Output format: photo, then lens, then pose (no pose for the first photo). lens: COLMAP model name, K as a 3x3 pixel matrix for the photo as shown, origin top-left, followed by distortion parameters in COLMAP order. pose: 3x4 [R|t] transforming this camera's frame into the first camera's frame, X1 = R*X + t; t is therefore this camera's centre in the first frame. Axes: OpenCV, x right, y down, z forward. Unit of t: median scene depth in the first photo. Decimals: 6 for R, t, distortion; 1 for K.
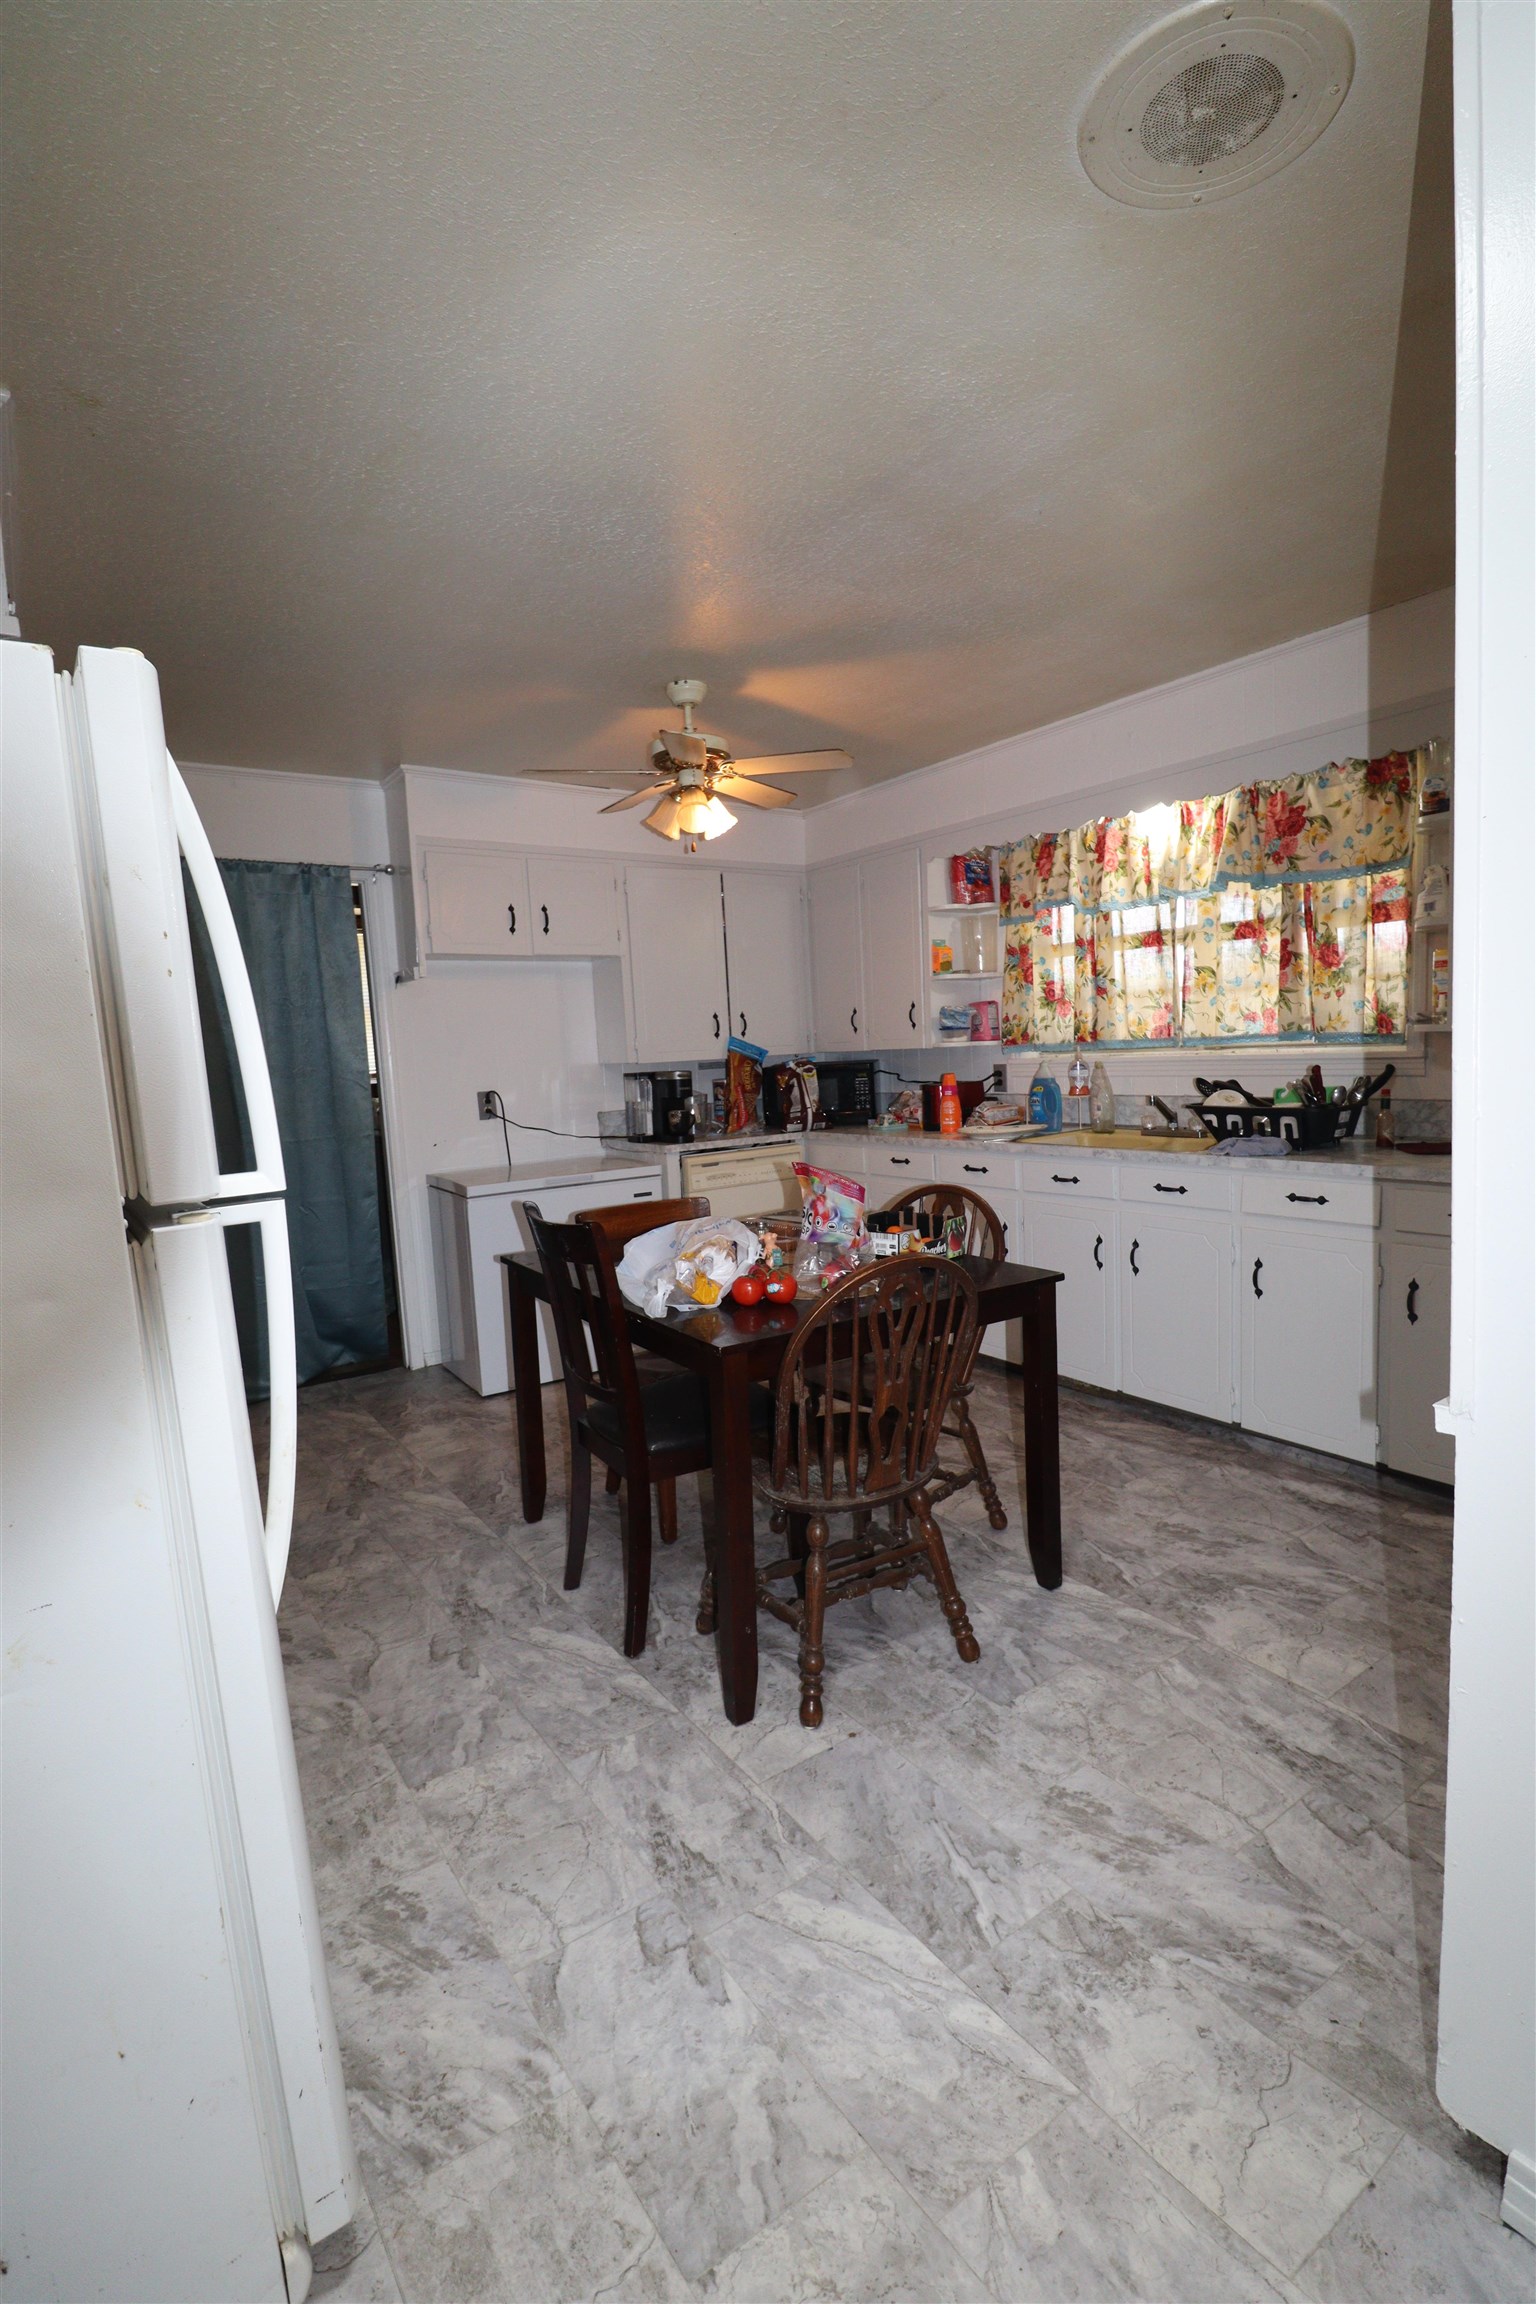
lens RADIAL K [[1068.2, 0, 786.5], [0, 1068.2, 1166.6], [0, 0, 1]] dist [-0.006748, -0.008699]
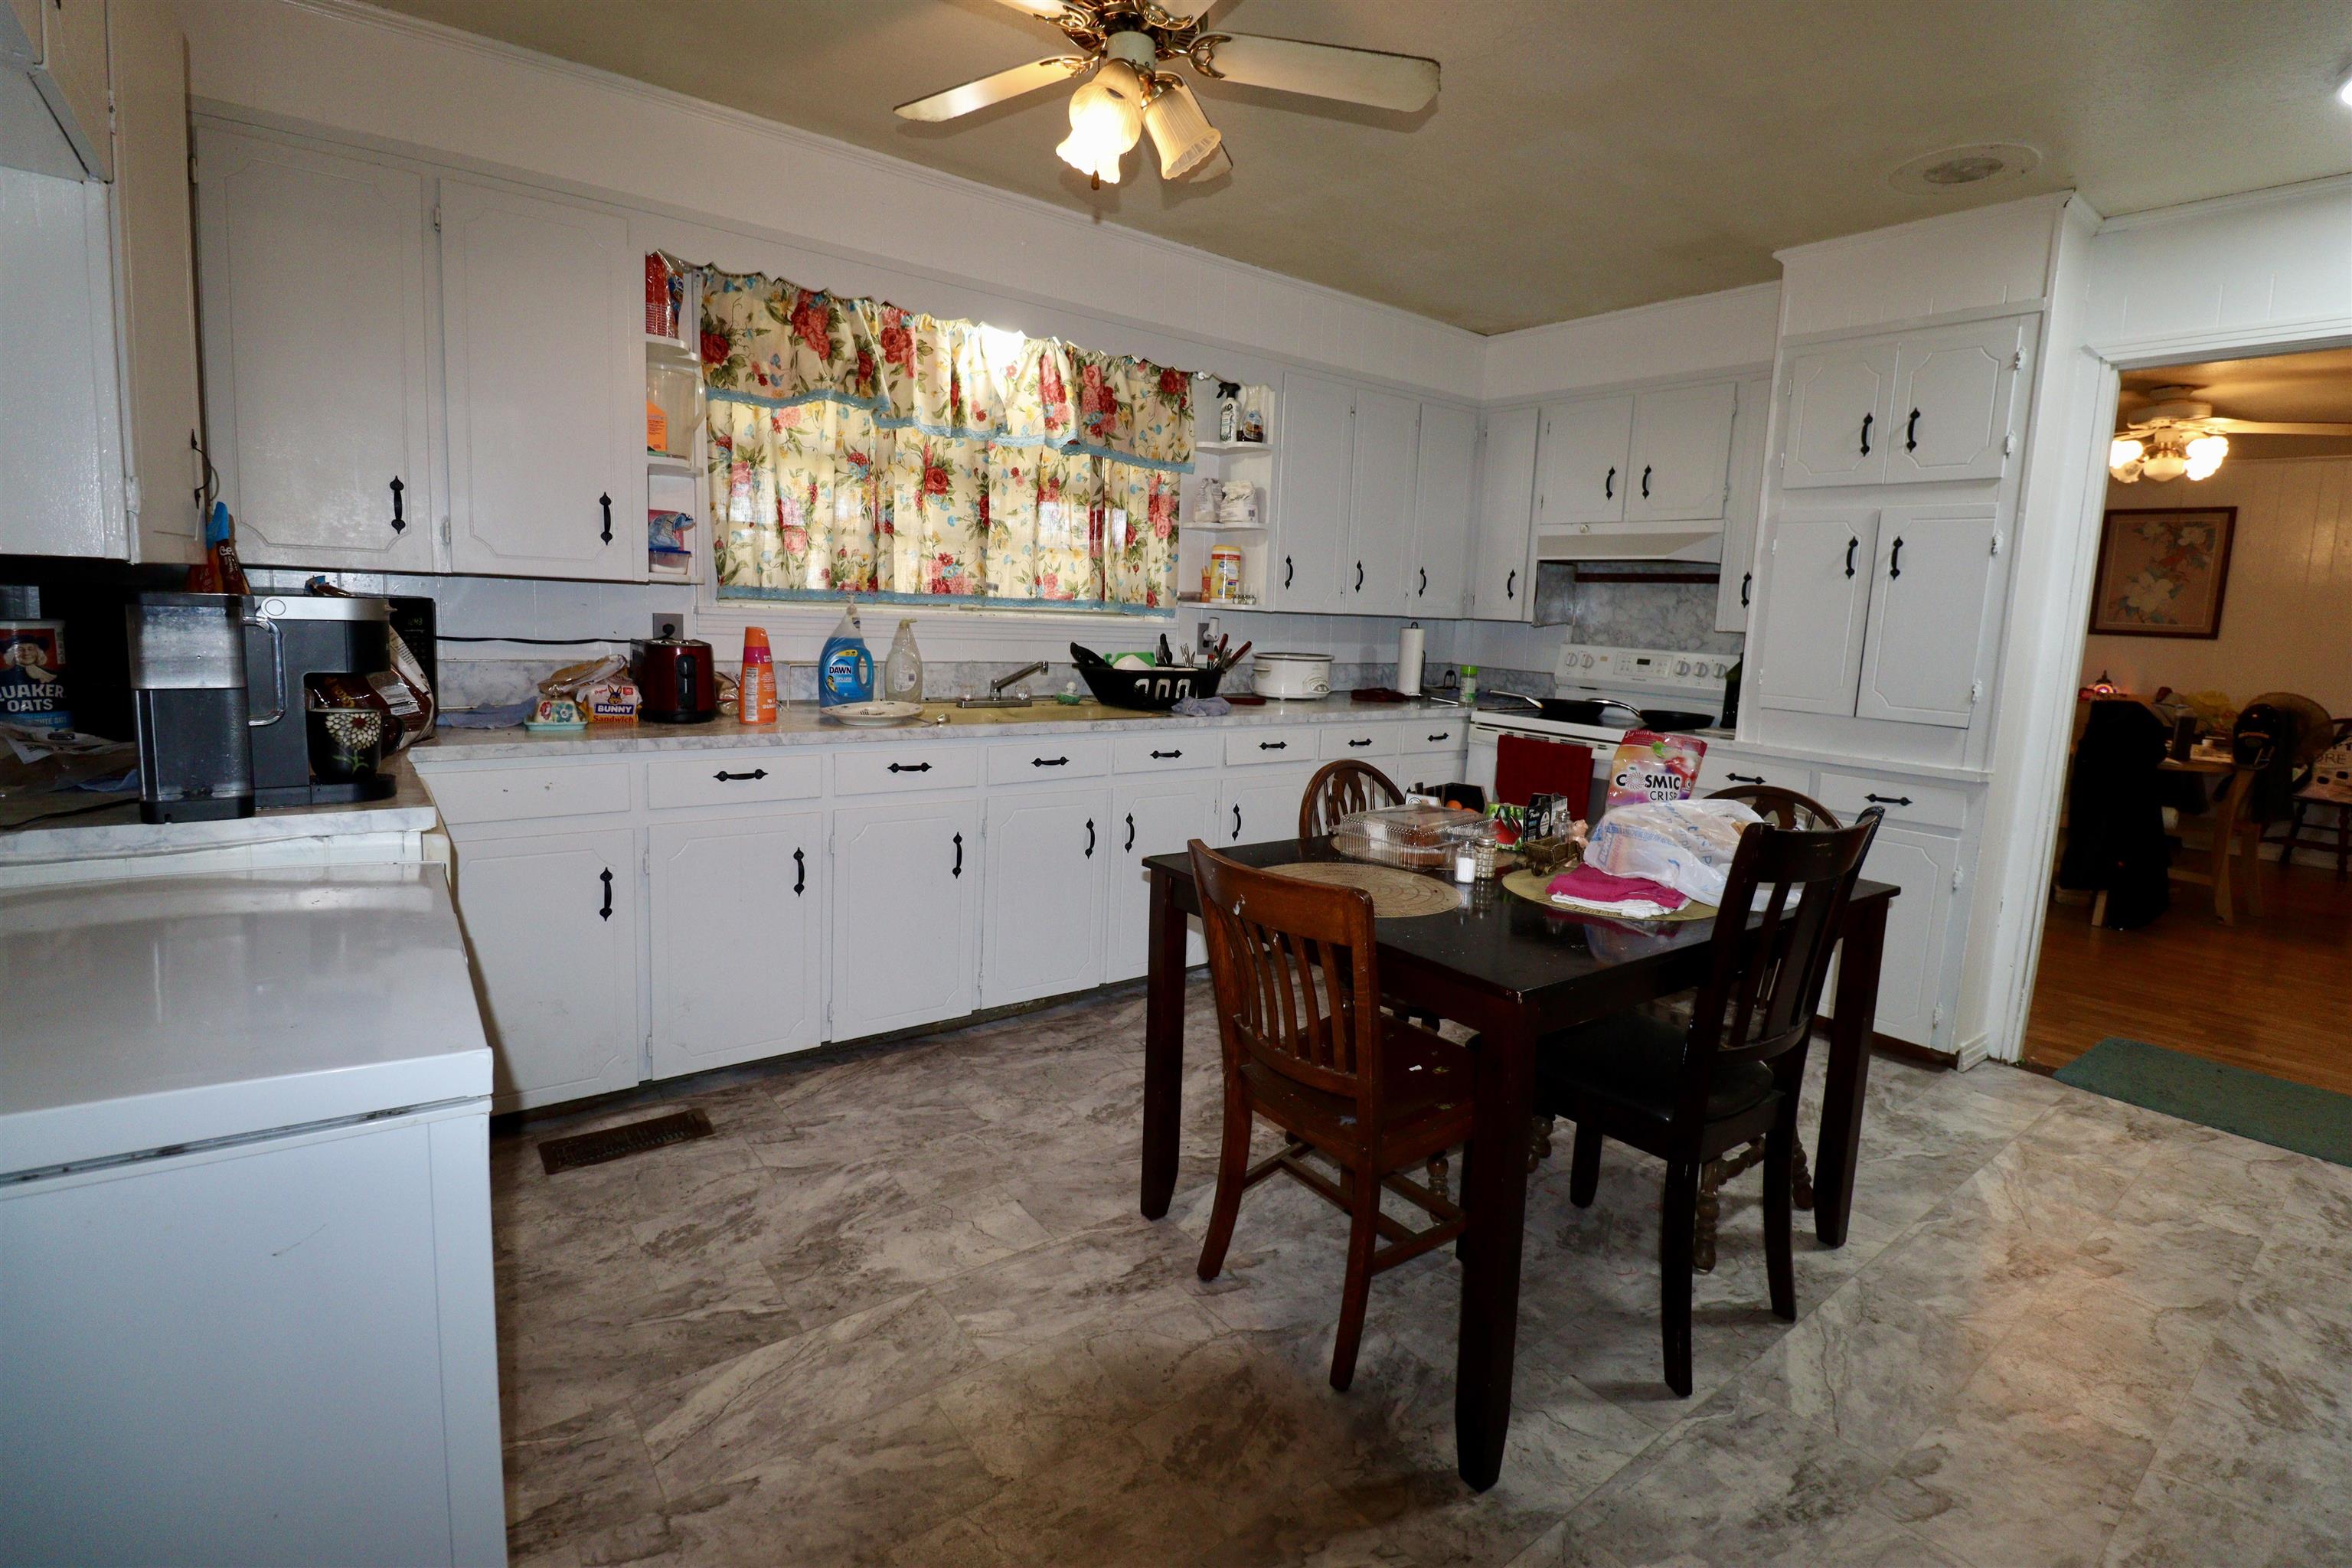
lens RADIAL K [[1090.5, 0, 1242.9], [0, 1090.5, 733.9], [0, 0, 1]] dist [-0.006748, -0.008699]
pose [[-0.063570, -0.064357, 0.995900, -0.561018], [0.076538, 0.994665, 0.069162, -0.054421], [-0.995038, 0.080621, -0.058305, 0.861126]]
